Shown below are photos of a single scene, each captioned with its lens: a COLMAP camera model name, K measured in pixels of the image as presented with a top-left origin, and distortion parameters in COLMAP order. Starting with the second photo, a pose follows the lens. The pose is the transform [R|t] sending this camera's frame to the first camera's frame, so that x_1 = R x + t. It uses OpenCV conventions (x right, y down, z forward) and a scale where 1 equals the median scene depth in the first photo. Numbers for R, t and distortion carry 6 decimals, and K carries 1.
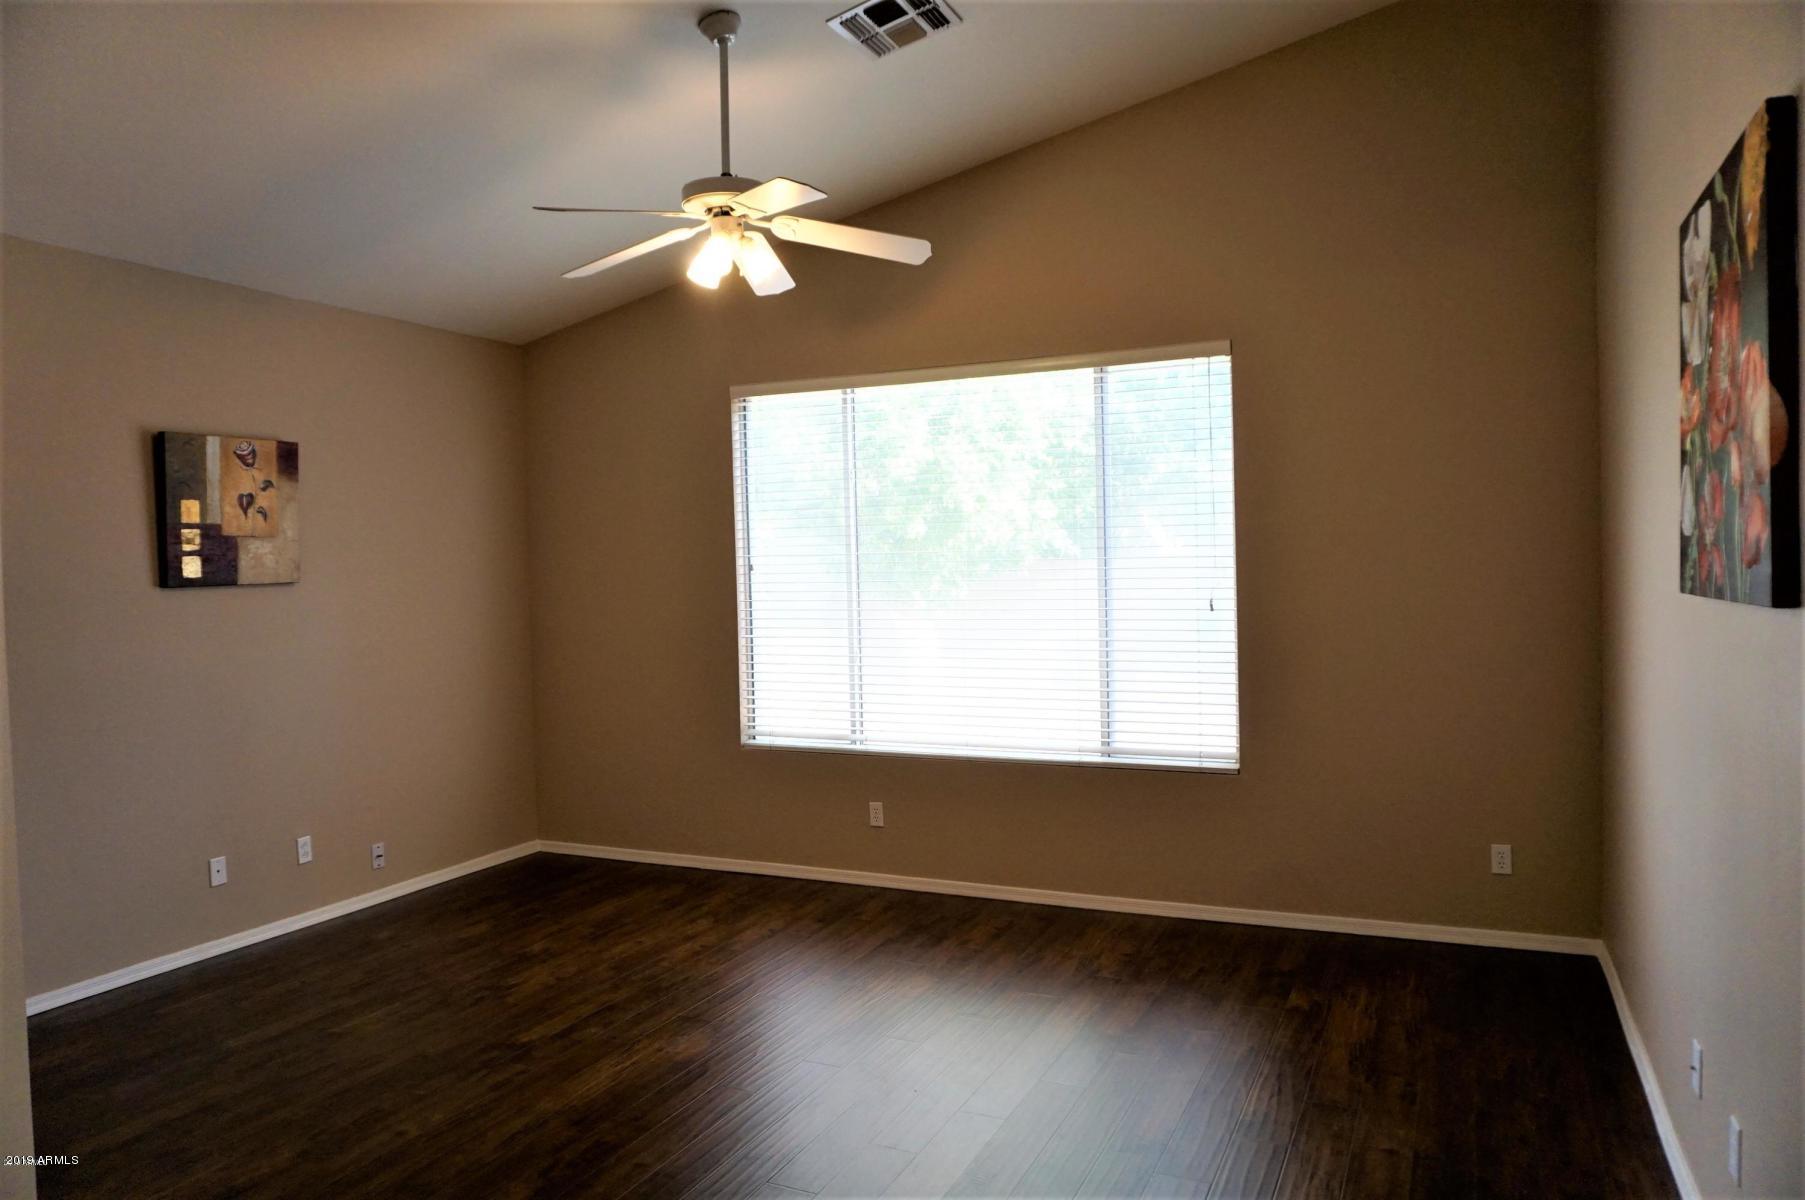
lens RADIAL K [[1200.6, 0, 902.6], [0, 1200.6, 593.9], [0, 0, 1]] dist [-0.048969, 0.024569]
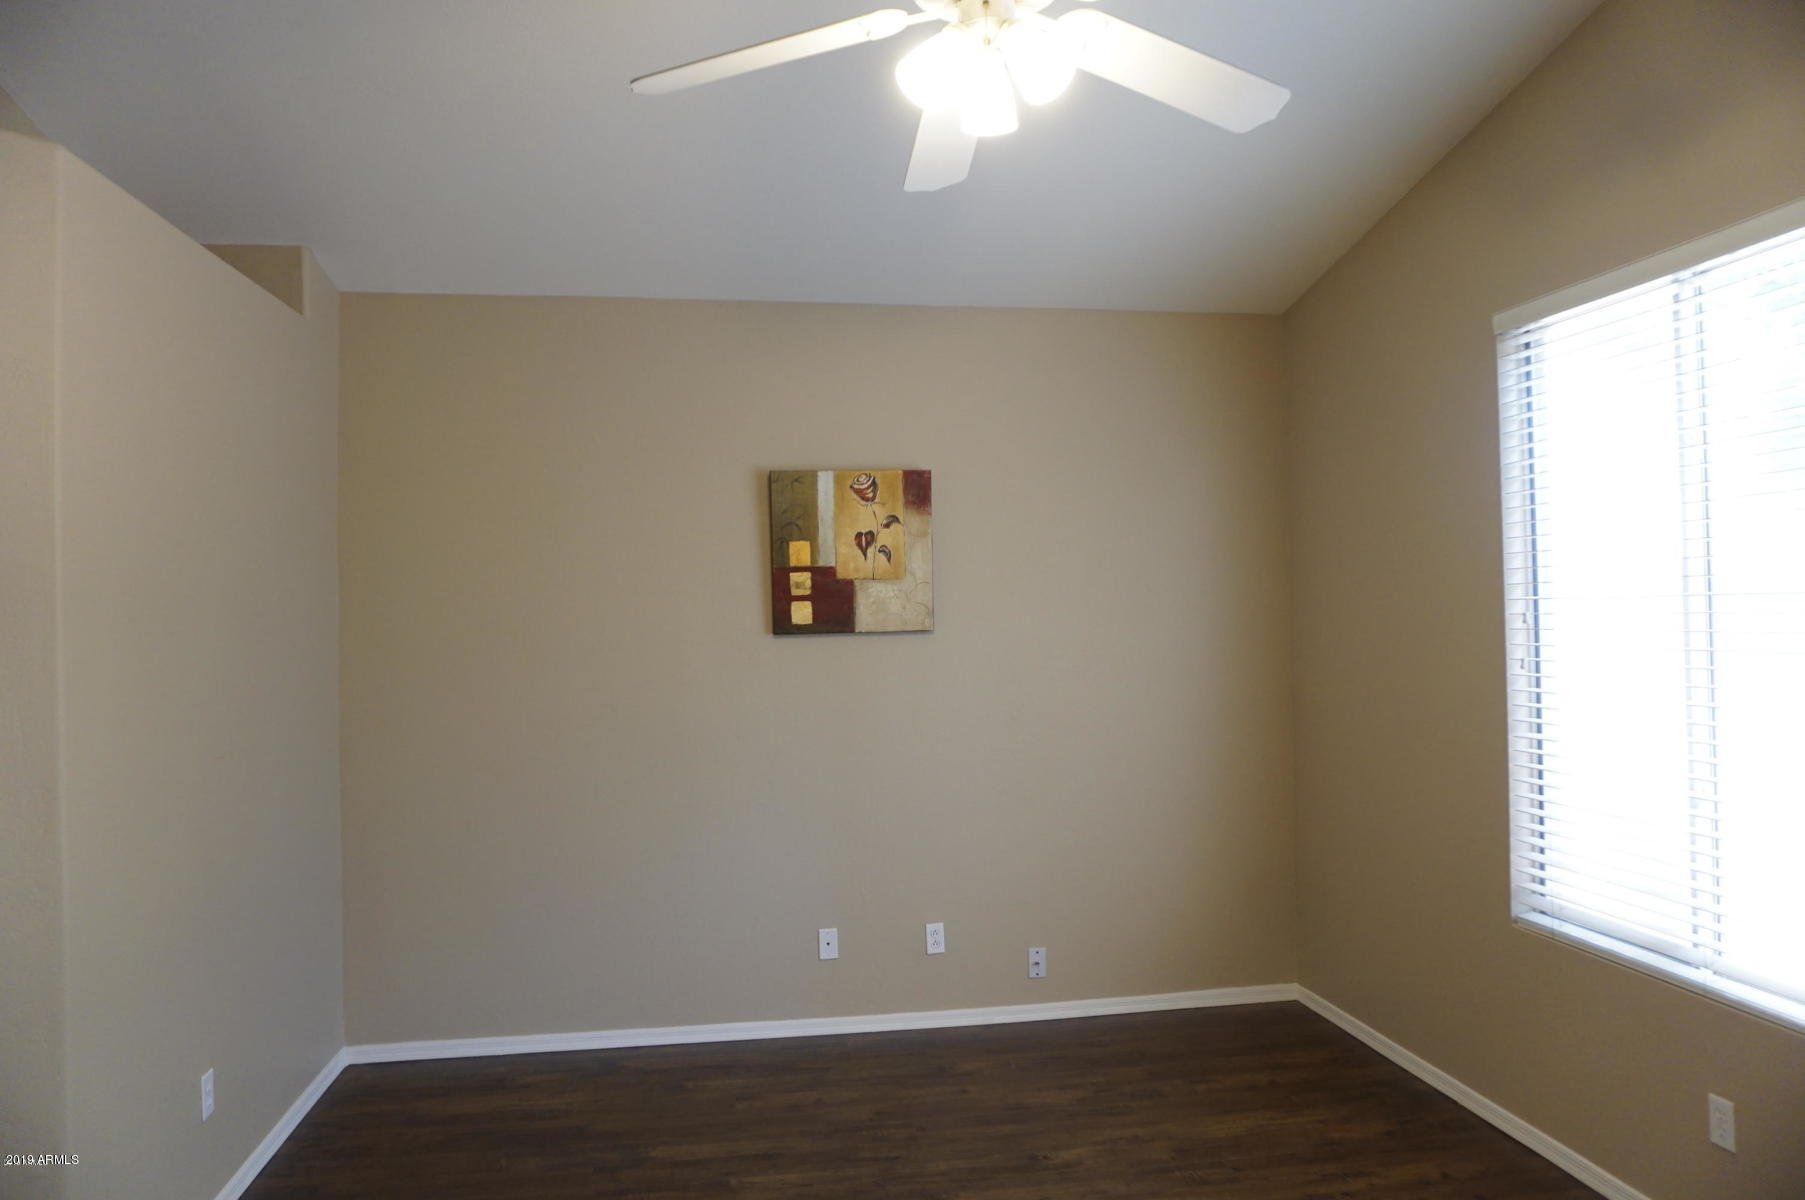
lens RADIAL K [[1200.6, 0, 901.2], [0, 1200.6, 605.7], [0, 0, 1]] dist [-0.048969, 0.024569]
pose [[0.553752, 0.001959, -0.832679, 0.222202], [-0.018017, 0.999791, -0.009630, -0.019875], [0.832487, 0.020335, 0.553672, 0.518353]]
